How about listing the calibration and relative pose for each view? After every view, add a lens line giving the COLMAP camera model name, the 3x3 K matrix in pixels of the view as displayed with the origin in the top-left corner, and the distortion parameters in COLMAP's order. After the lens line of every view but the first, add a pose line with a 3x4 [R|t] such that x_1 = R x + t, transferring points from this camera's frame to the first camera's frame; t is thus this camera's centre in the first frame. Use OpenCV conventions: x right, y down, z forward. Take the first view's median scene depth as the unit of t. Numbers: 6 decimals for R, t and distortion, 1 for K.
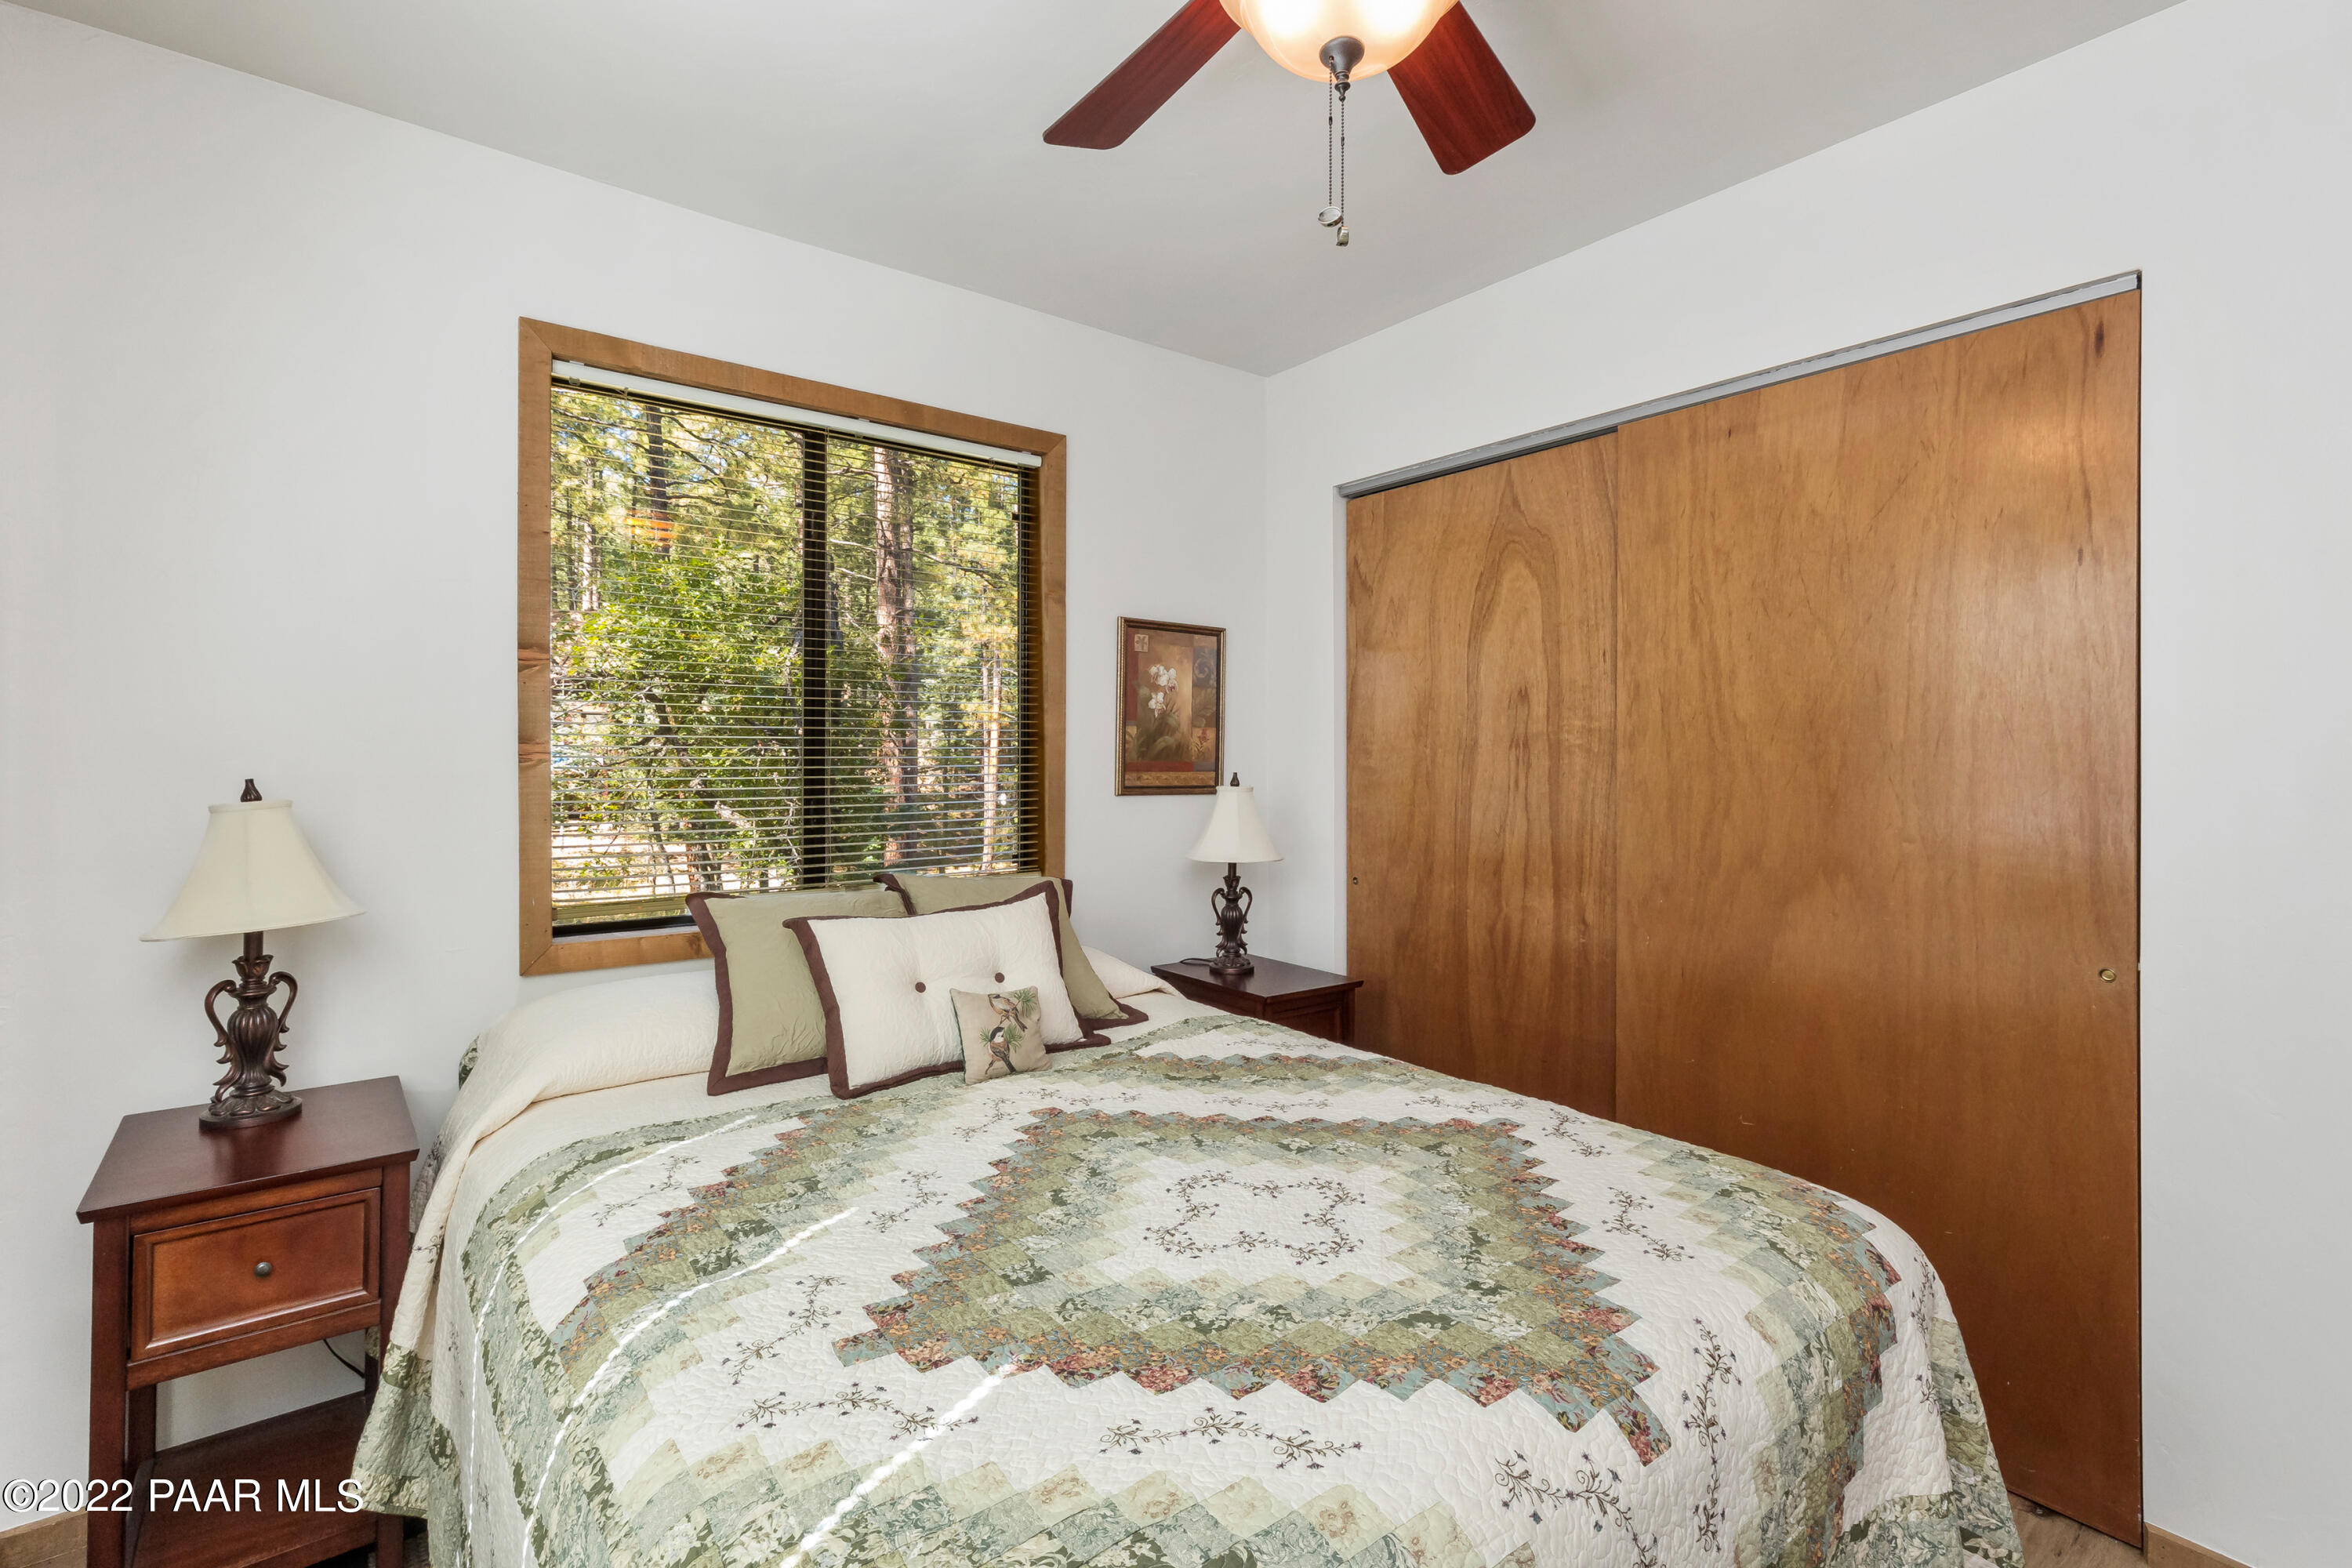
lens RADIAL K [[1051.6, 0, 1173.8], [0, 1051.6, 768.3], [0, 0, 1]] dist [-0.001902, -0.000331]
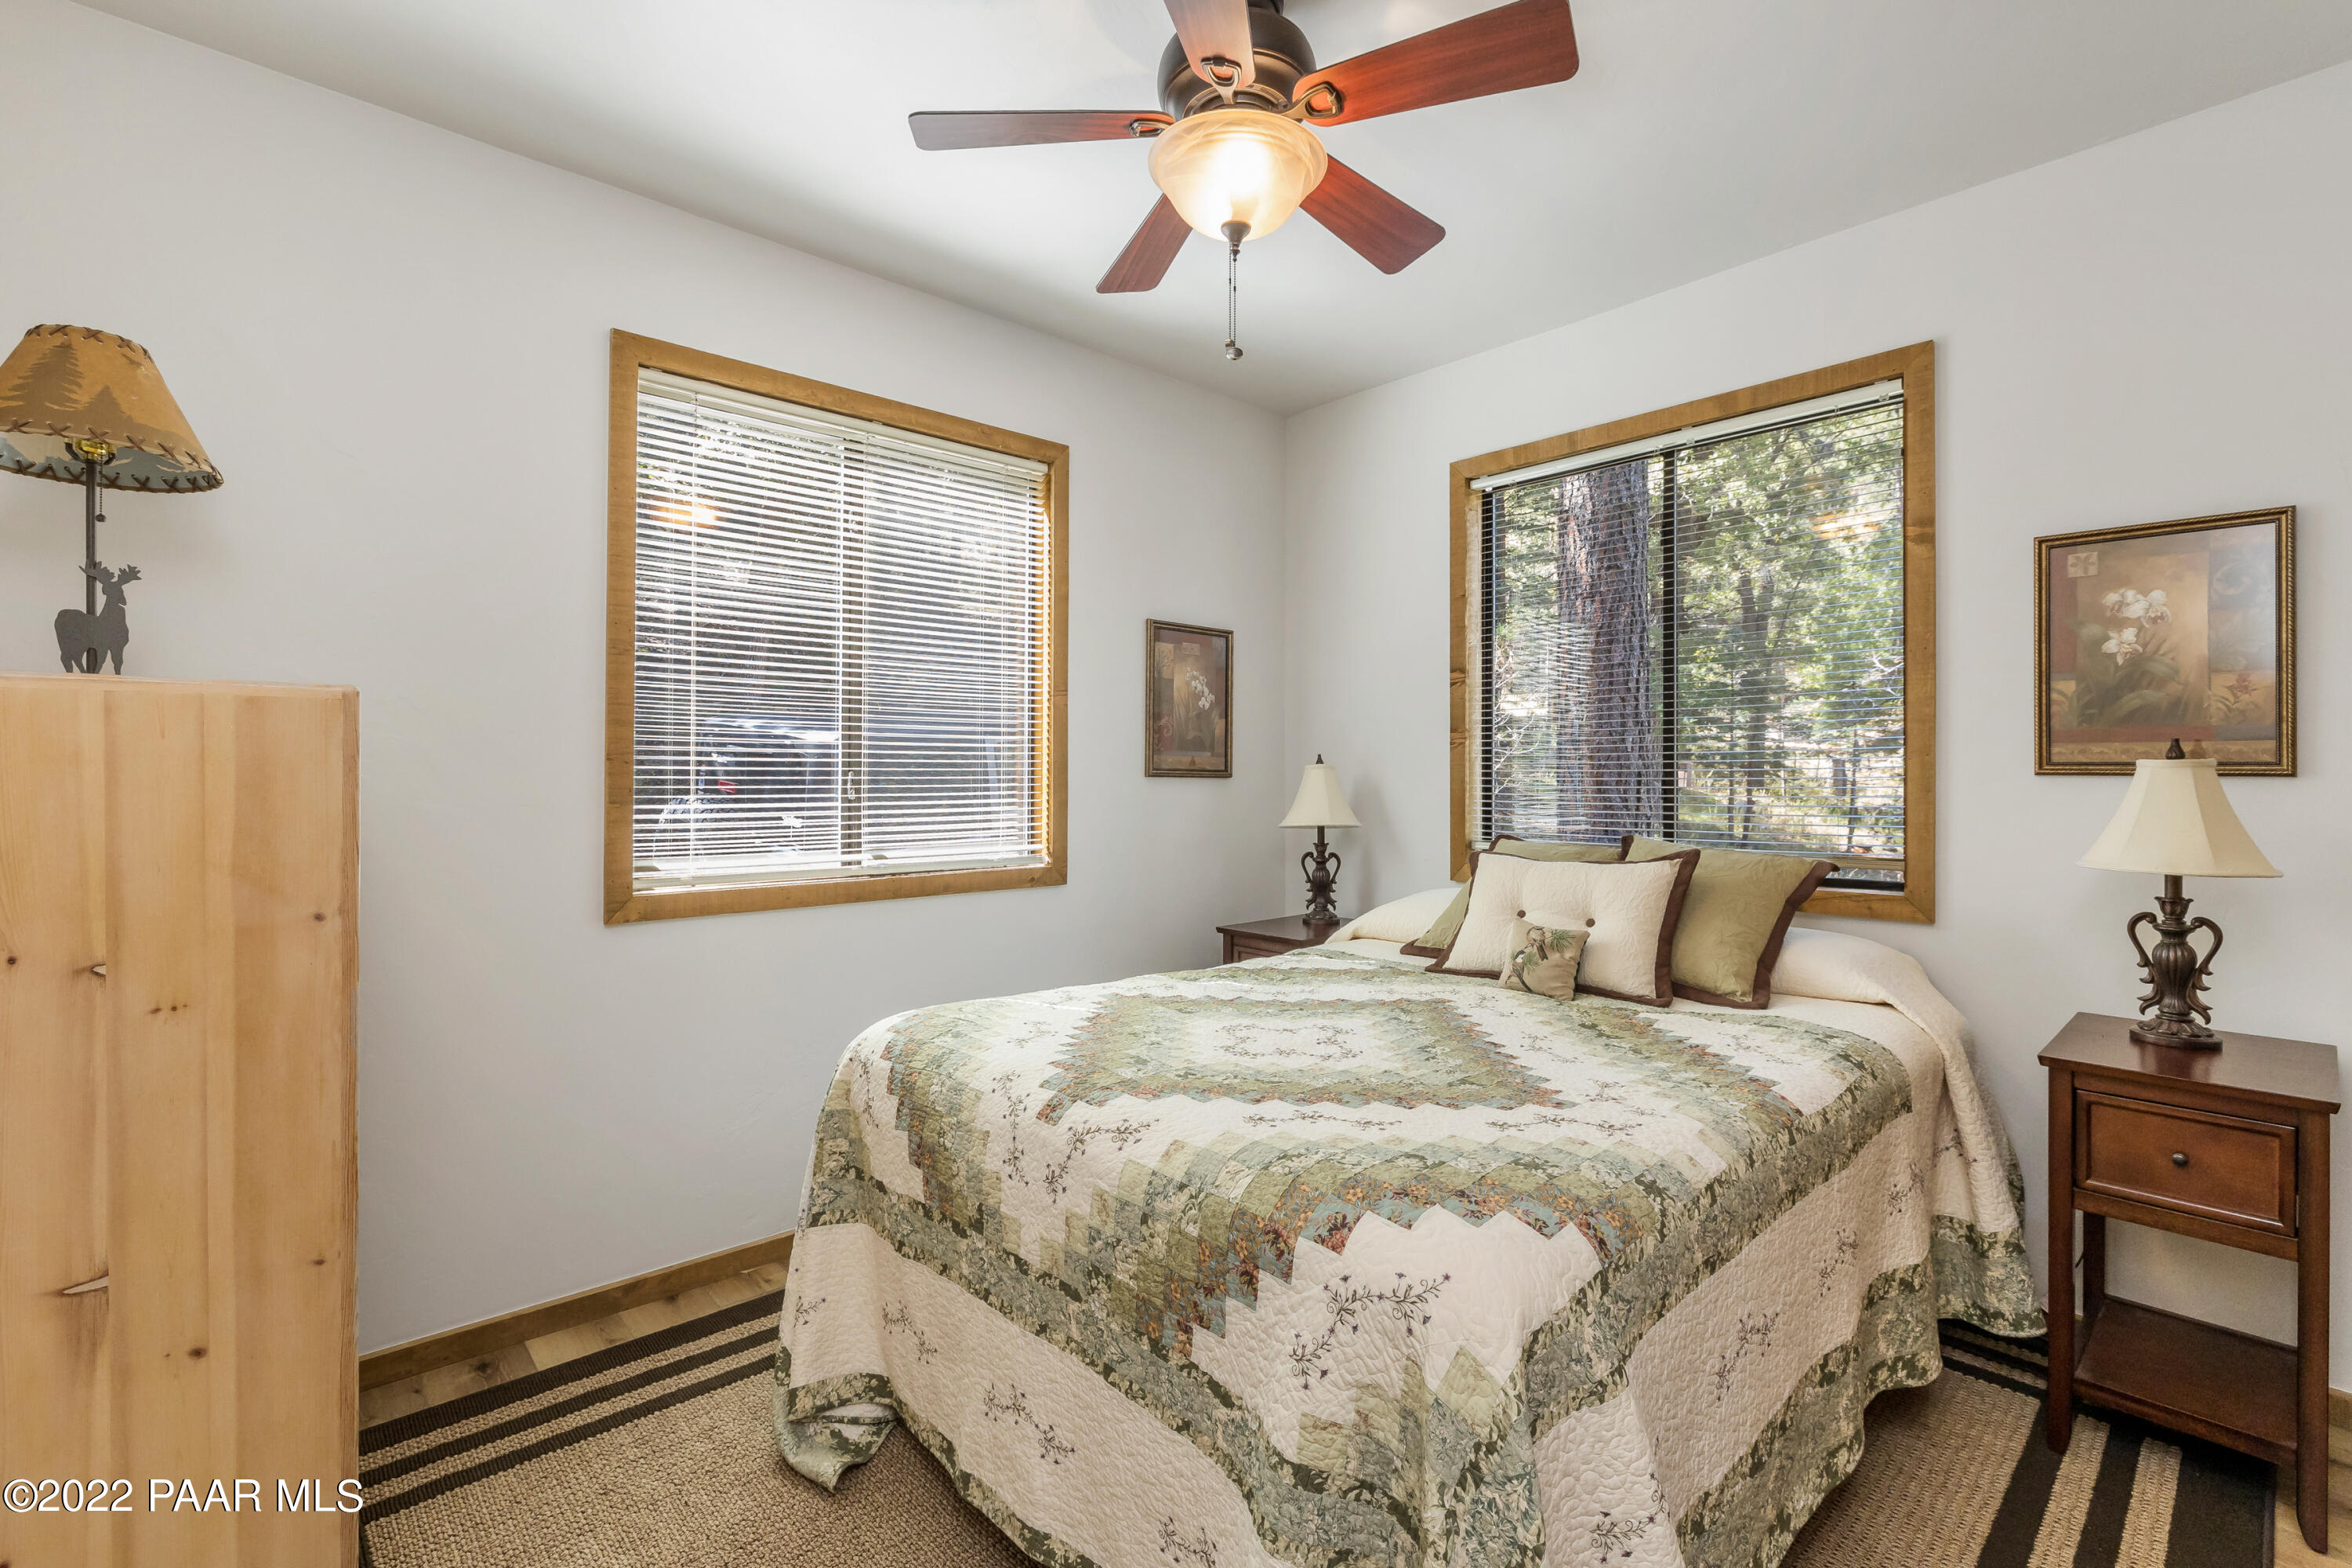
lens RADIAL K [[1051.6, 0, 1175.4], [0, 1051.6, 775.3], [0, 0, 1]] dist [-0.001902, -0.000331]
pose [[0.091756, 0.002997, -0.995777, 1.066295], [-0.002948, 0.999992, 0.002738, 0.044200], [0.995777, 0.002684, 0.091764, 0.516589]]
